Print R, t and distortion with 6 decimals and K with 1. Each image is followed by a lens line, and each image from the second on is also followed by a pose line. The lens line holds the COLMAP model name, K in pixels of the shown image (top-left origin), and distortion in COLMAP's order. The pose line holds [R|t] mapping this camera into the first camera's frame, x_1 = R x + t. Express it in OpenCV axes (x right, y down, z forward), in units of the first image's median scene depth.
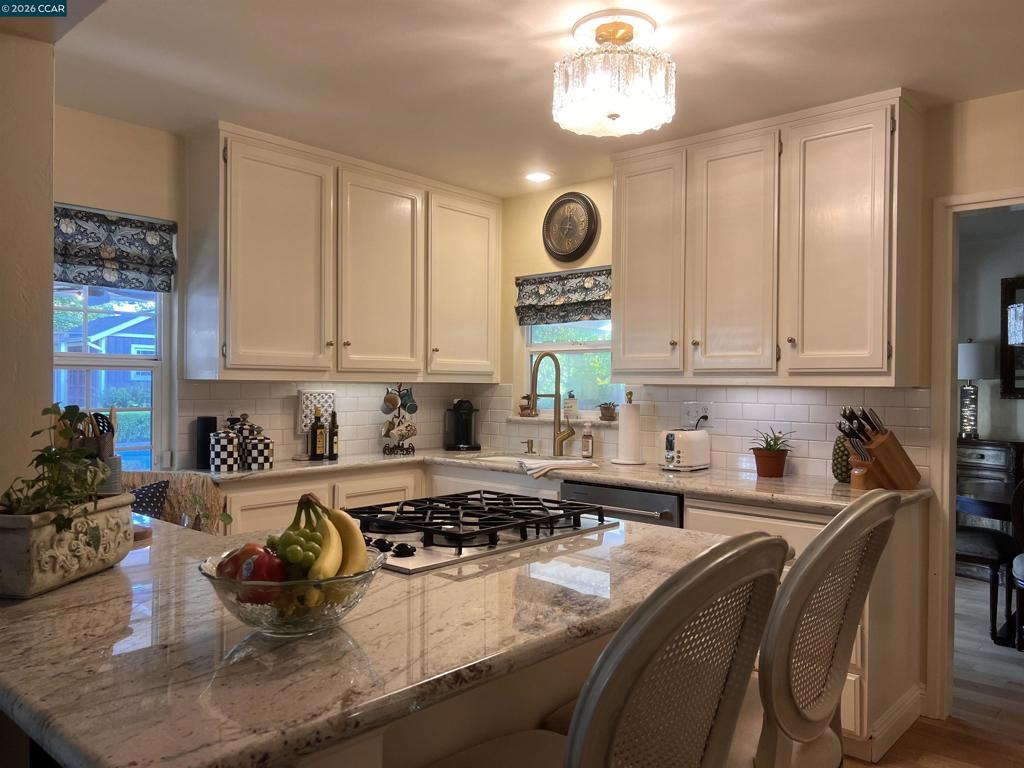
lens RADIAL K [[767.1, 0, 506.5], [0, 767.1, 387.0], [0, 0, 1]] dist [0.085252, -0.116086]
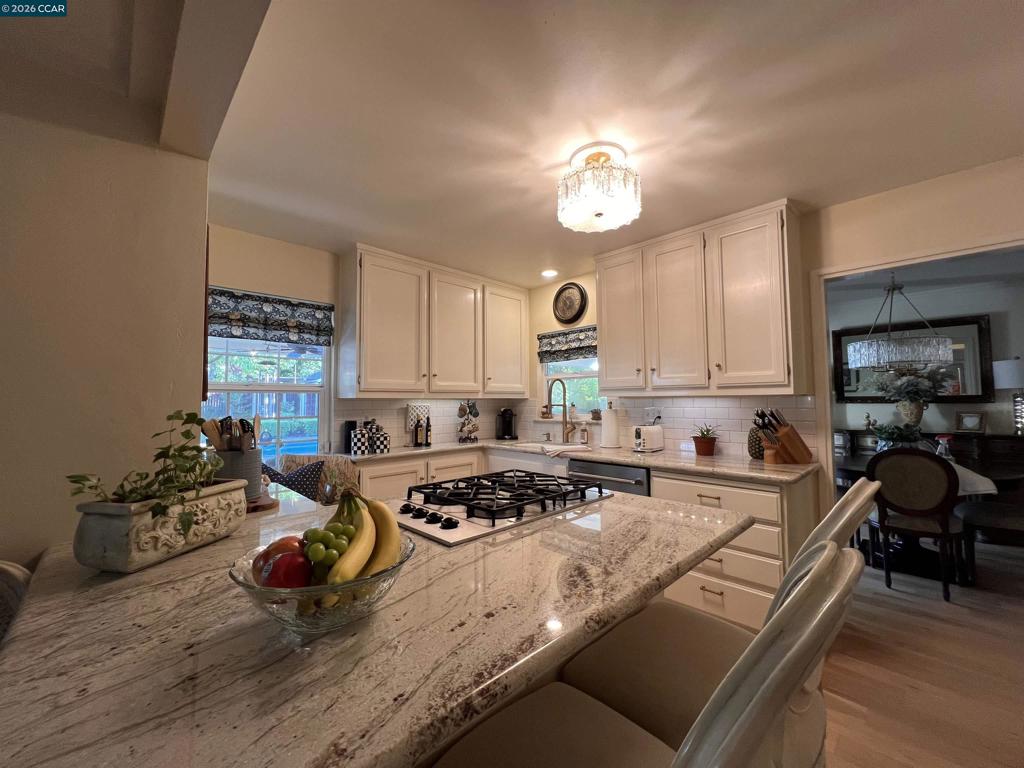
lens RADIAL K [[408.5, 0, 508.4], [0, 408.5, 380.7], [0, 0, 1]] dist [0.000754, -0.000105]
pose [[0.997687, -0.019305, -0.065181, 0.006821], [0.015658, 0.998308, -0.056002, 0.007462], [0.066151, 0.054852, 0.996301, 0.160797]]
